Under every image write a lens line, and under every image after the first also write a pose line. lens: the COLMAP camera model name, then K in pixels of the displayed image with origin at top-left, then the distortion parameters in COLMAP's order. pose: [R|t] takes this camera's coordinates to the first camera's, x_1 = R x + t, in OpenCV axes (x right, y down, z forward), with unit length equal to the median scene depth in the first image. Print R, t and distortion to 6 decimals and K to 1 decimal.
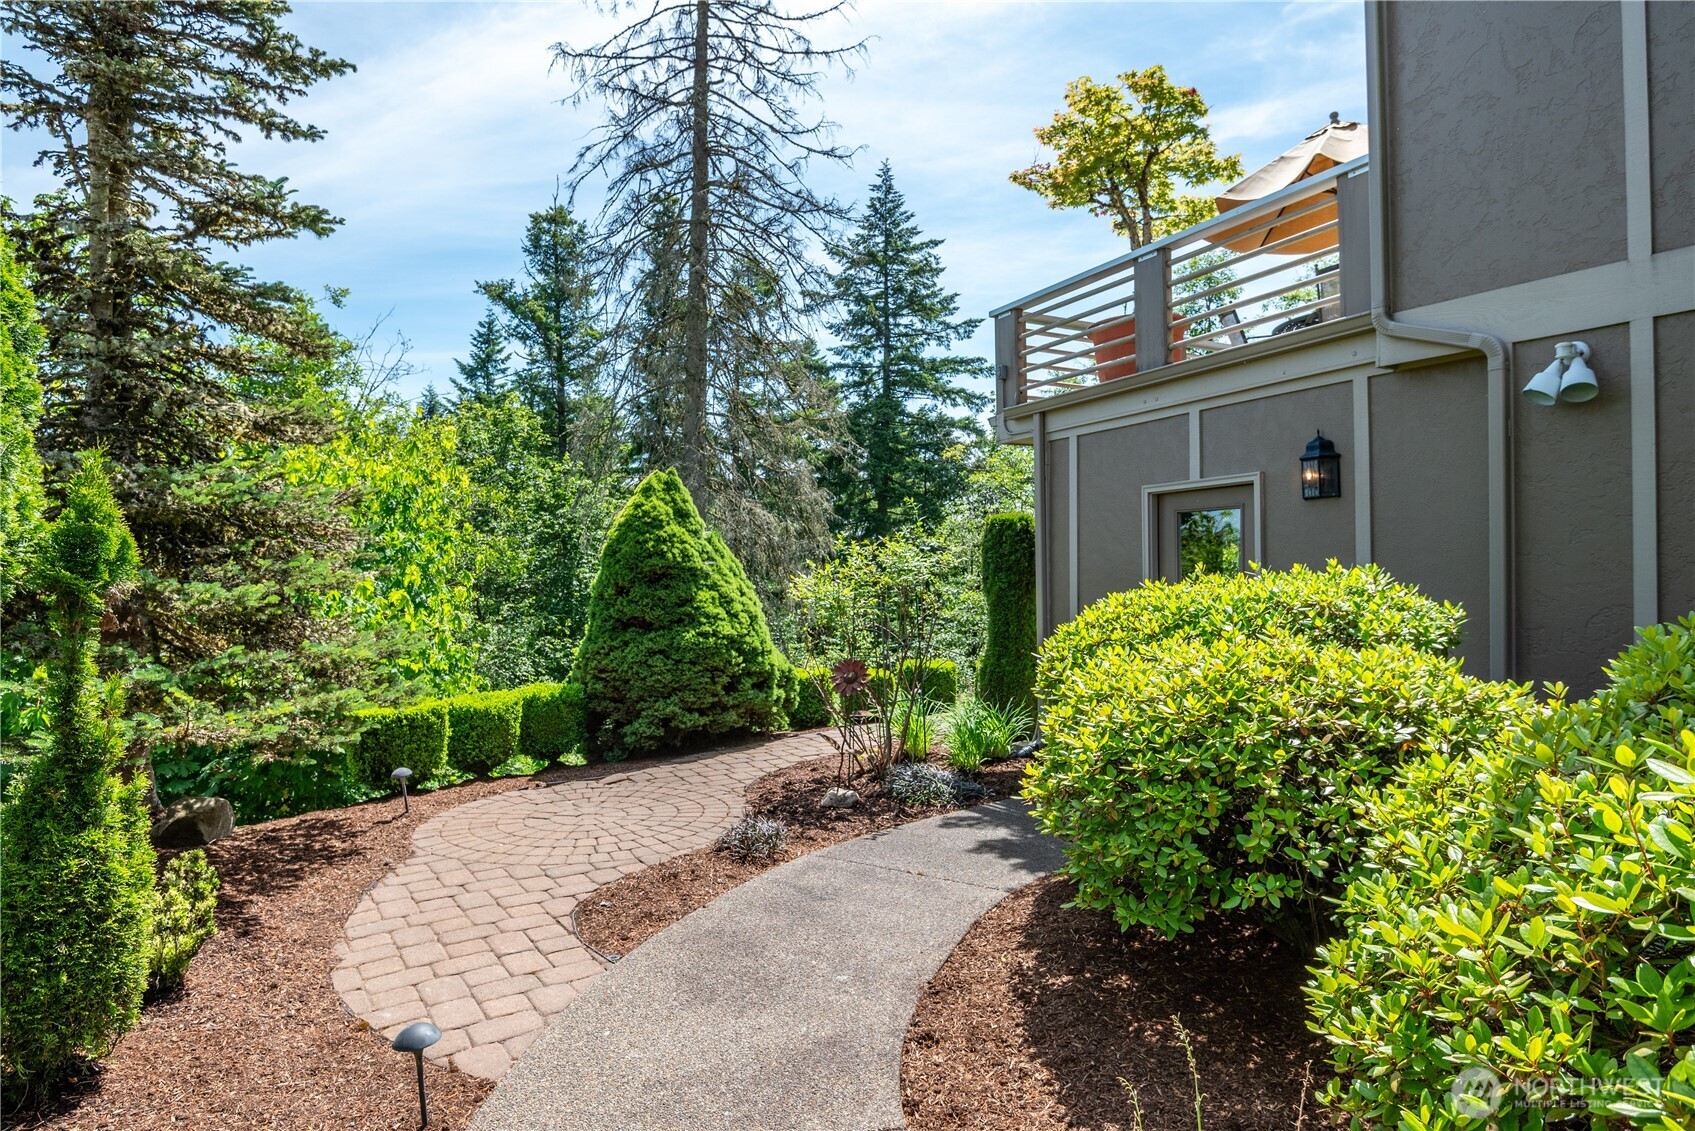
lens RADIAL K [[964.4, 0, 850.1], [0, 964.4, 566.8], [0, 0, 1]] dist [0.001033, 0.001940]
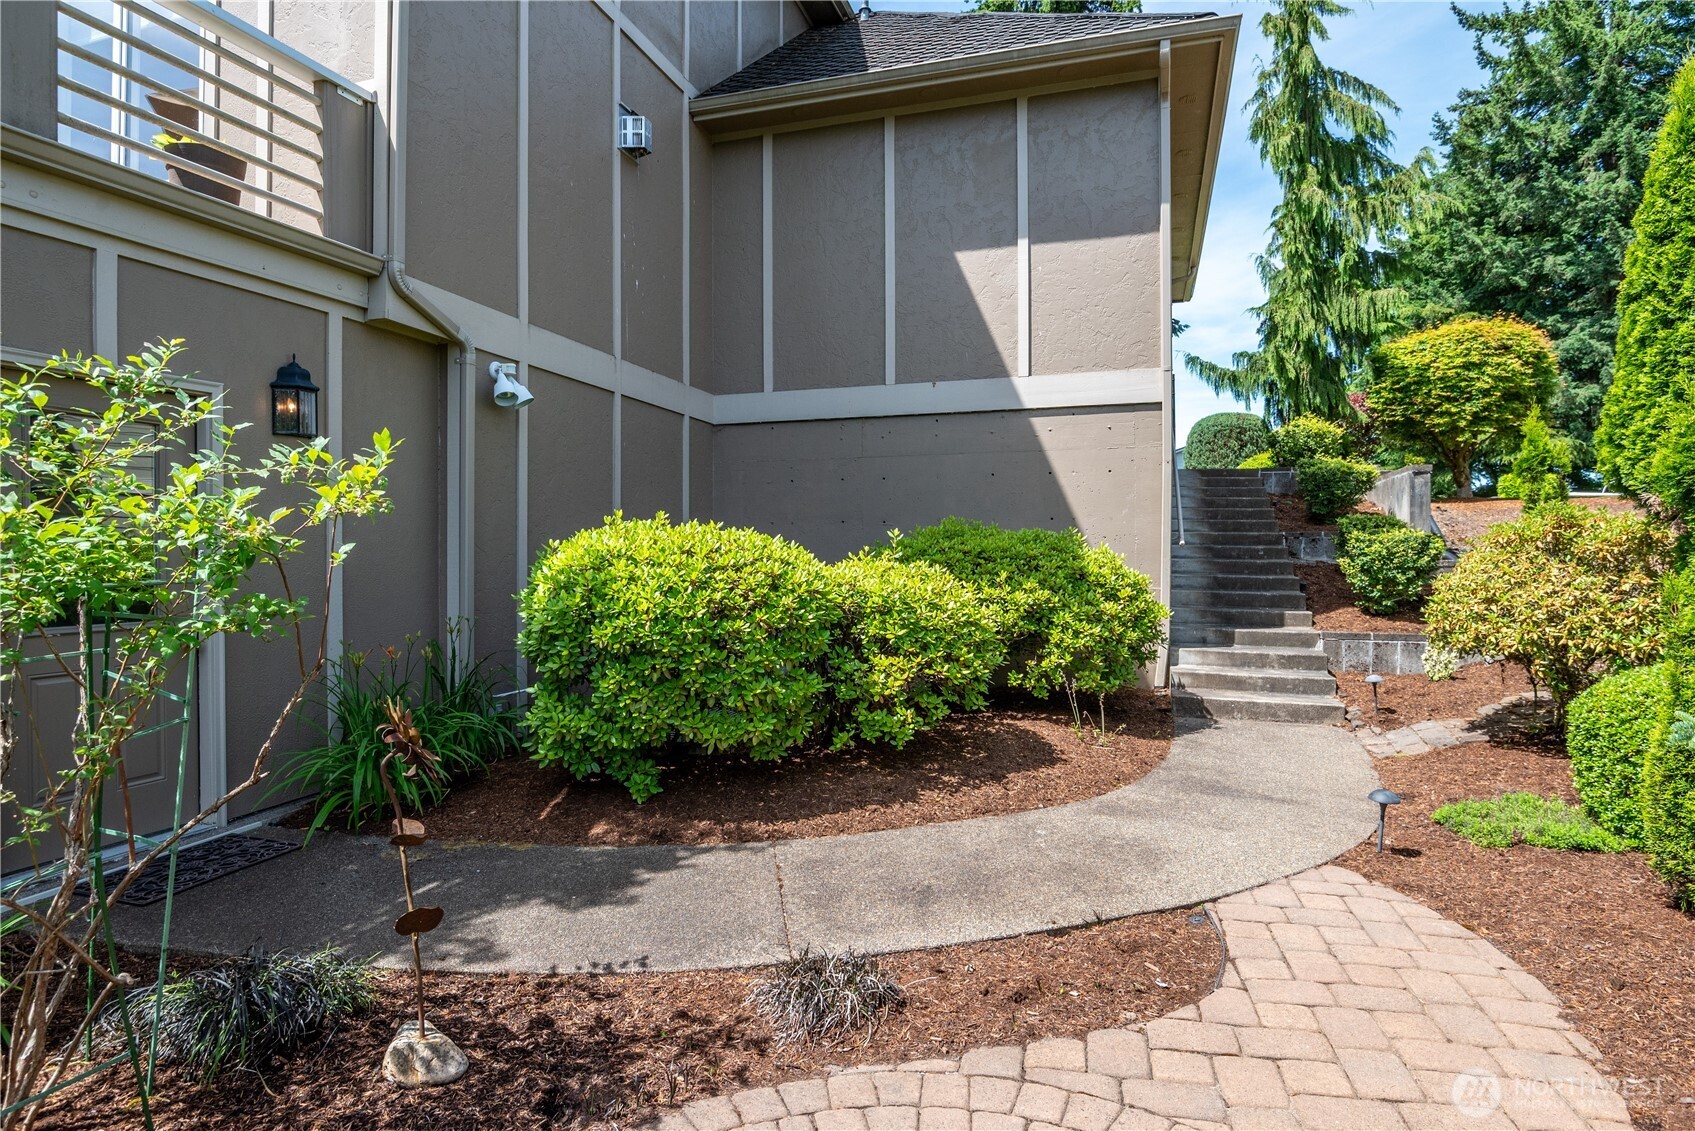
lens RADIAL K [[964.4, 0, 851.7], [0, 964.4, 557.5], [0, 0, 1]] dist [0.001033, 0.001940]
pose [[-0.695735, 0.012500, 0.718190, -0.511144], [0.010947, 0.999917, -0.006800, 0.050526], [-0.718215, 0.003131, -0.695814, 1.408807]]
